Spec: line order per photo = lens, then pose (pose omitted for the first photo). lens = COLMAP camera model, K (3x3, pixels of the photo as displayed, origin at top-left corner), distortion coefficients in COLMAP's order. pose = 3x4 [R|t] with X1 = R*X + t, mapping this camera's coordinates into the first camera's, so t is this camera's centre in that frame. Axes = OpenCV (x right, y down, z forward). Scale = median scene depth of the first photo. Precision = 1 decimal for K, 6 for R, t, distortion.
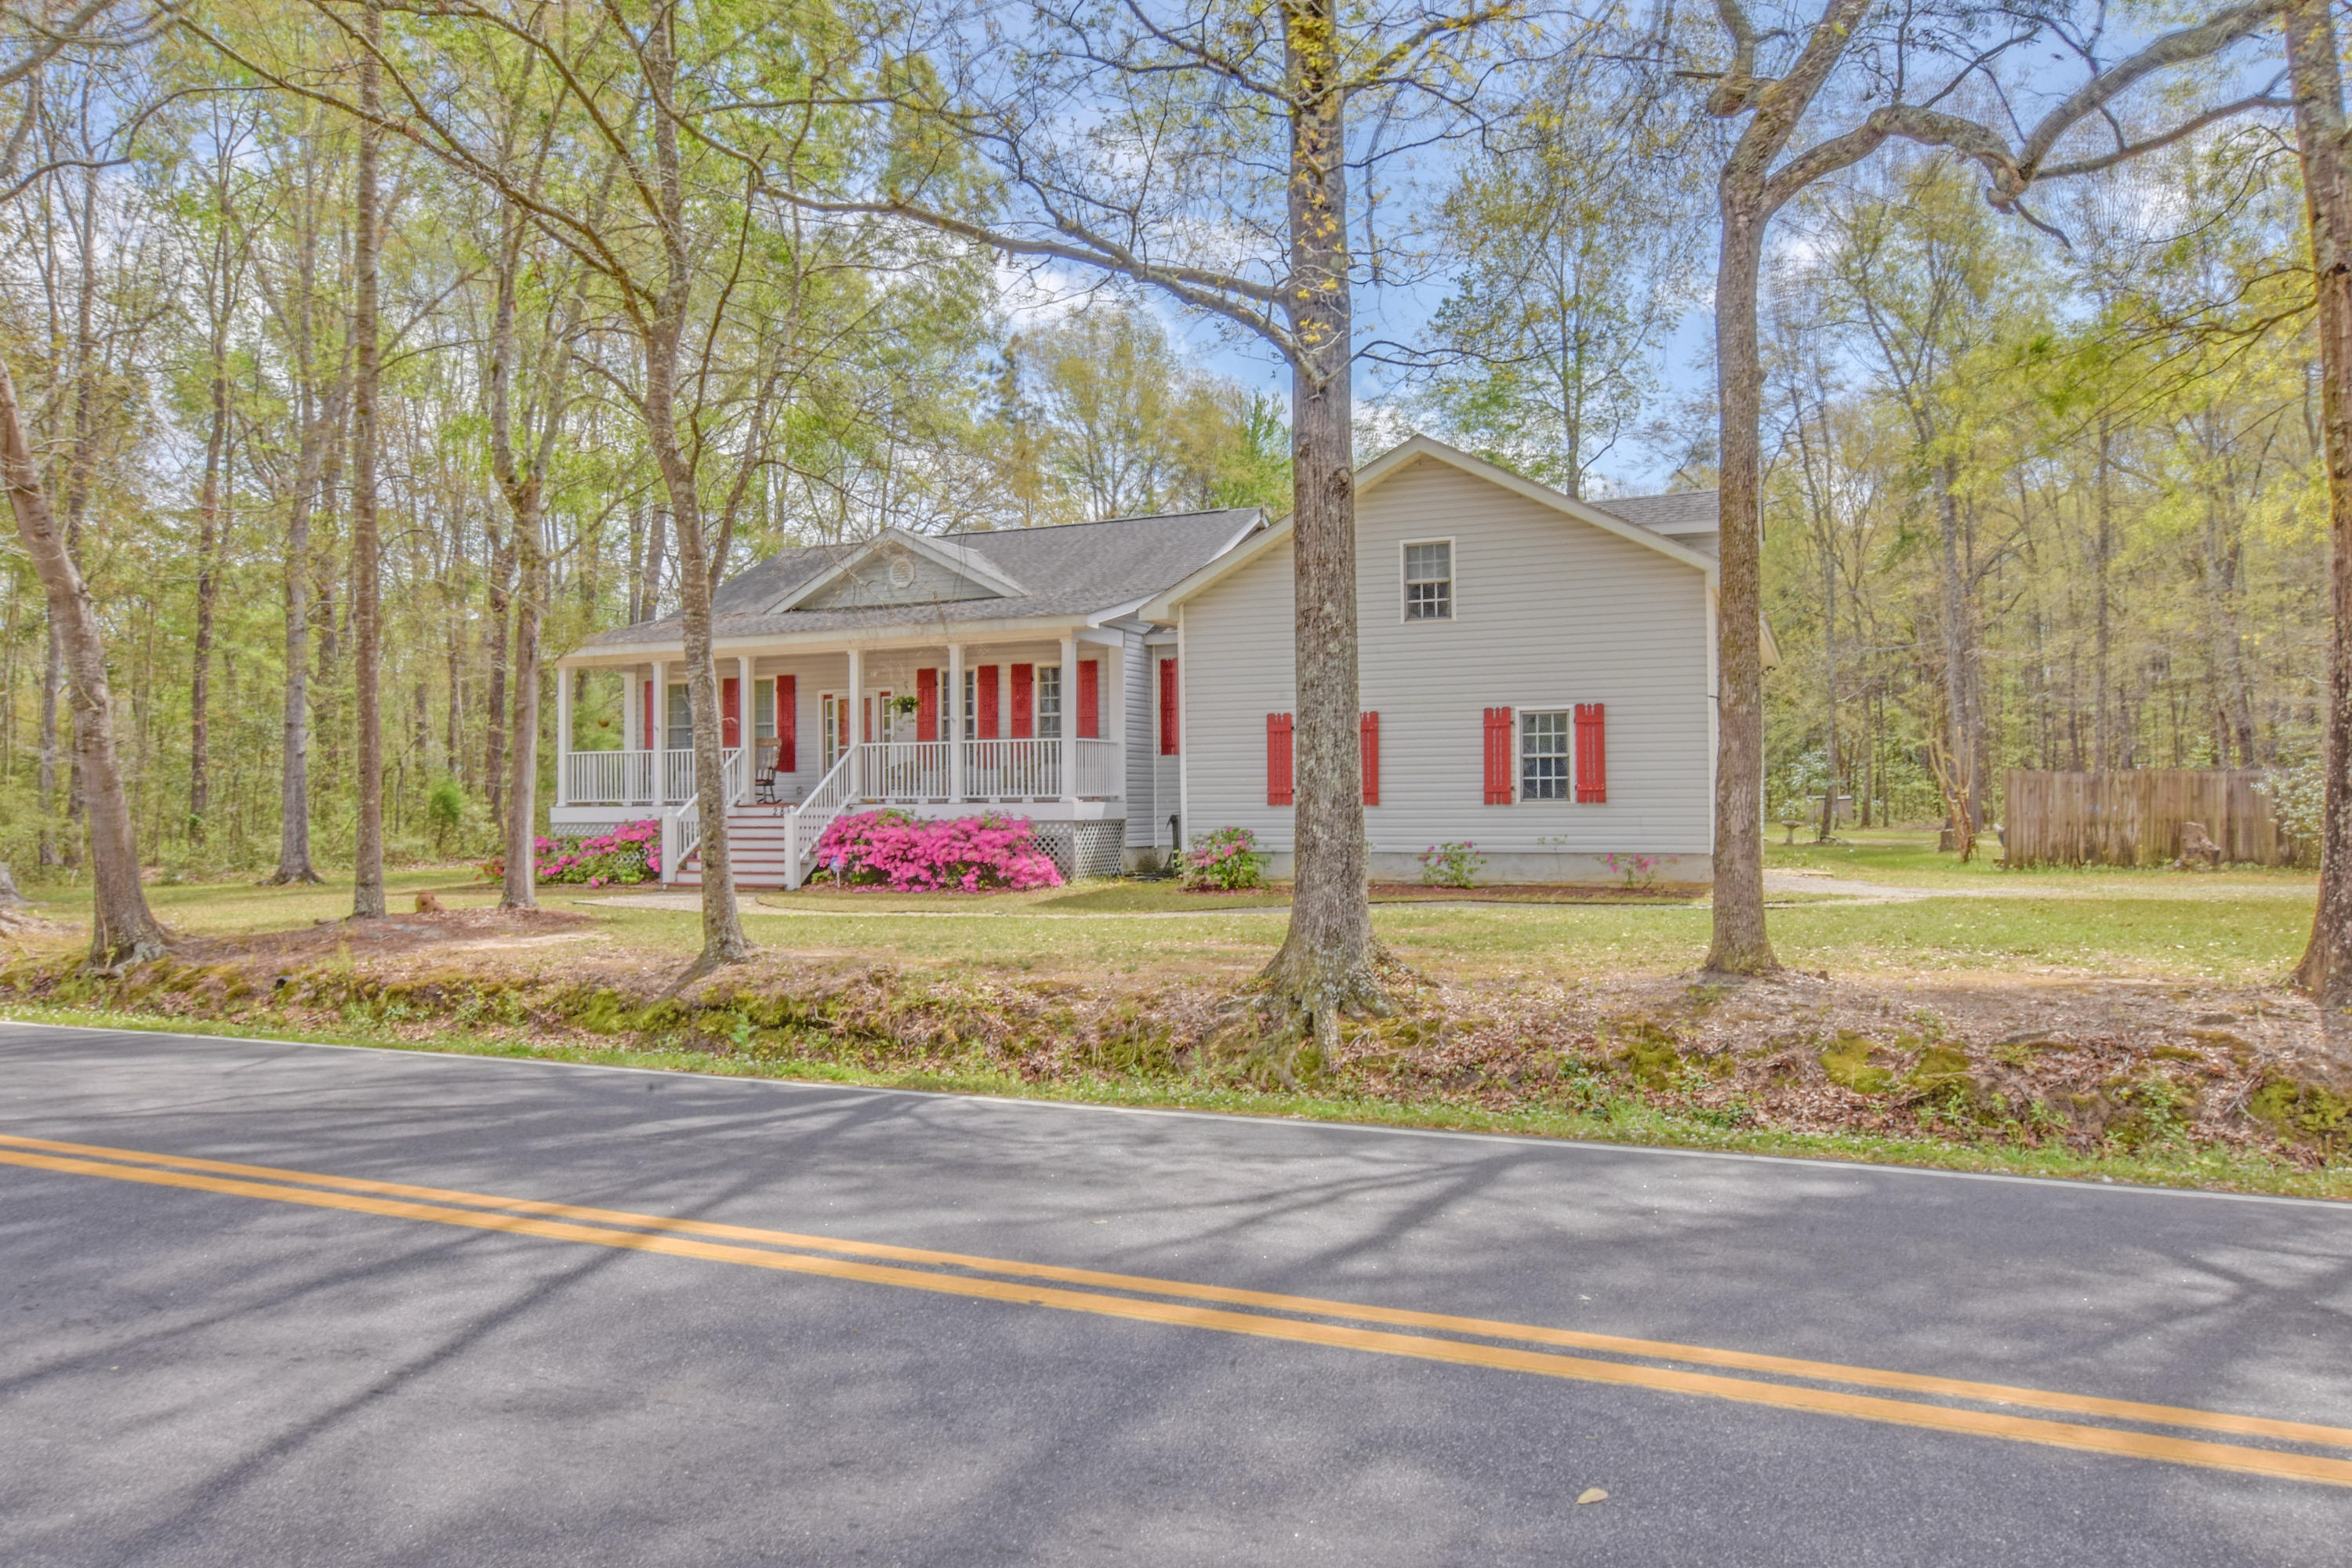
lens RADIAL K [[1565.4, 0, 1177.9], [0, 1565.4, 798.1], [0, 0, 1]] dist [0.003665, 0.003687]
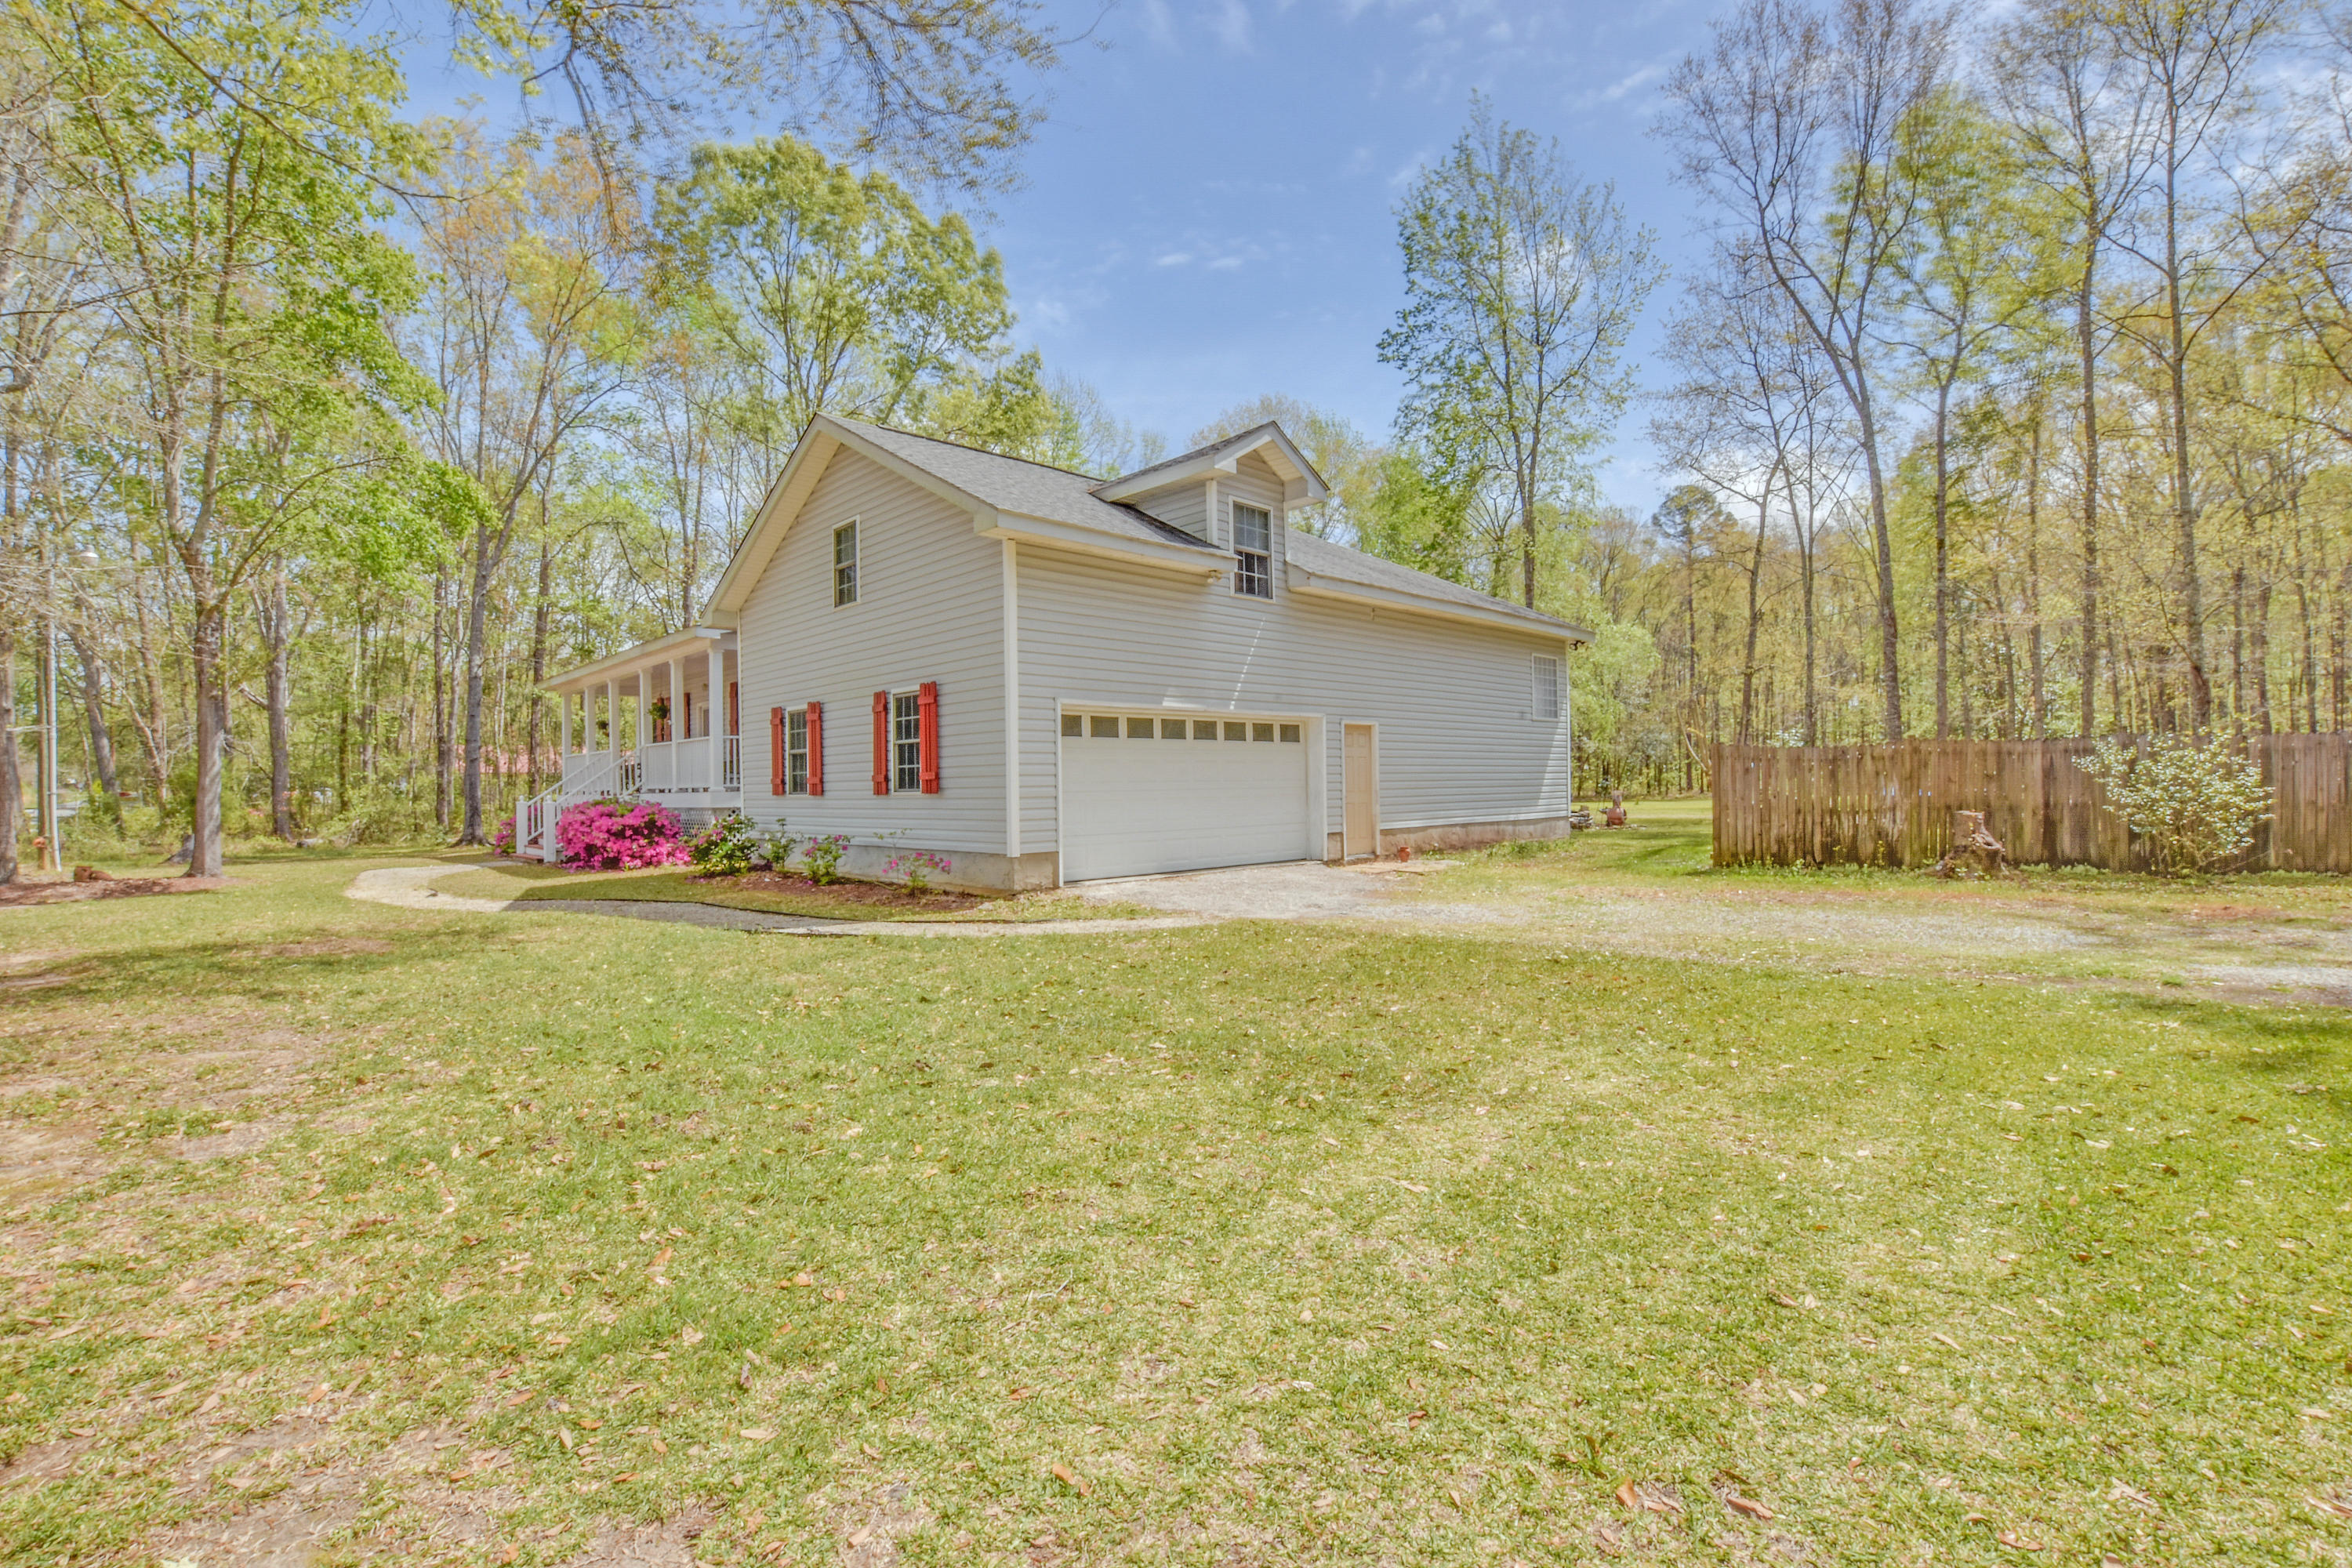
lens RADIAL K [[1041.9, 0, 1167.0], [0, 1041.9, 784.0], [0, 0, 1]] dist [-0.027302, 0.004355]
pose [[0.917475, -0.007241, -0.397727, 0.575100], [0.009979, 0.999939, 0.004815, -0.003853], [0.397668, -0.008386, 0.917491, 0.471262]]
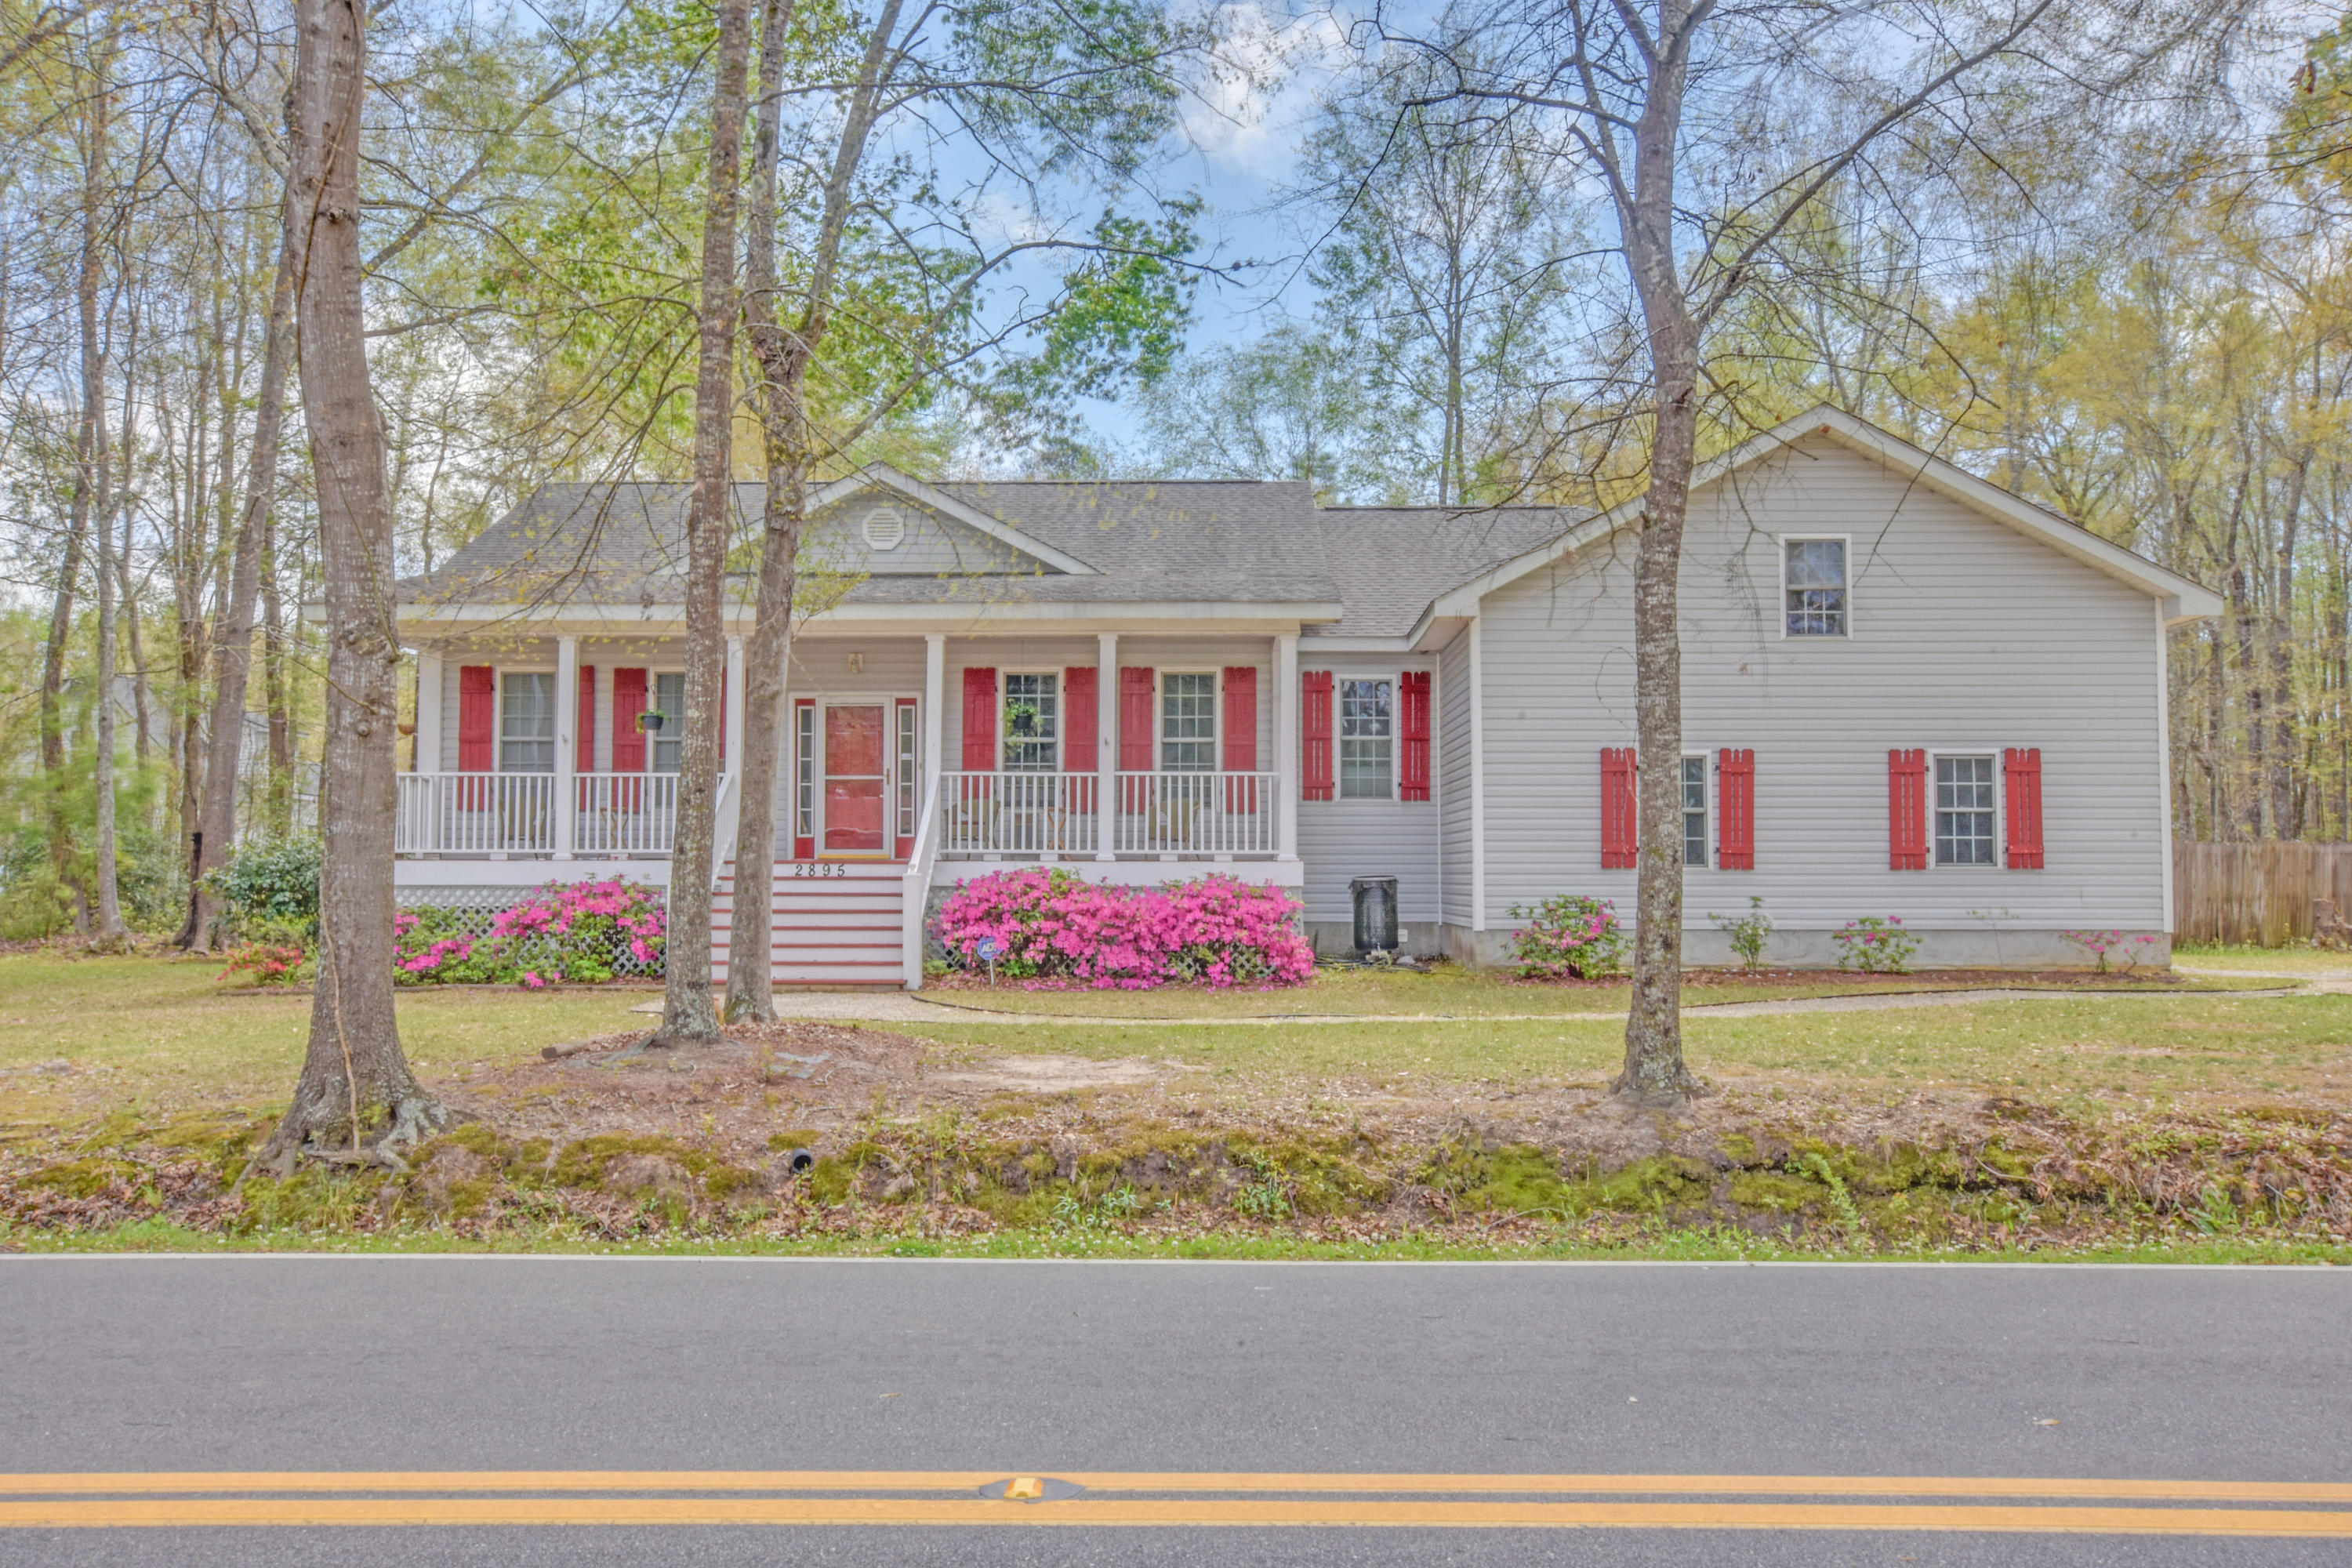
lens RADIAL K [[1980.8, 0, 1190.9], [0, 1980.8, 790.4], [0, 0, 1]] dist [0.022747, 0.003147]
pose [[0.930277, 0.024413, 0.366046, -0.482049], [-0.010937, 0.999185, -0.038845, 0.006470], [-0.366696, 0.032133, 0.929786, 0.178384]]
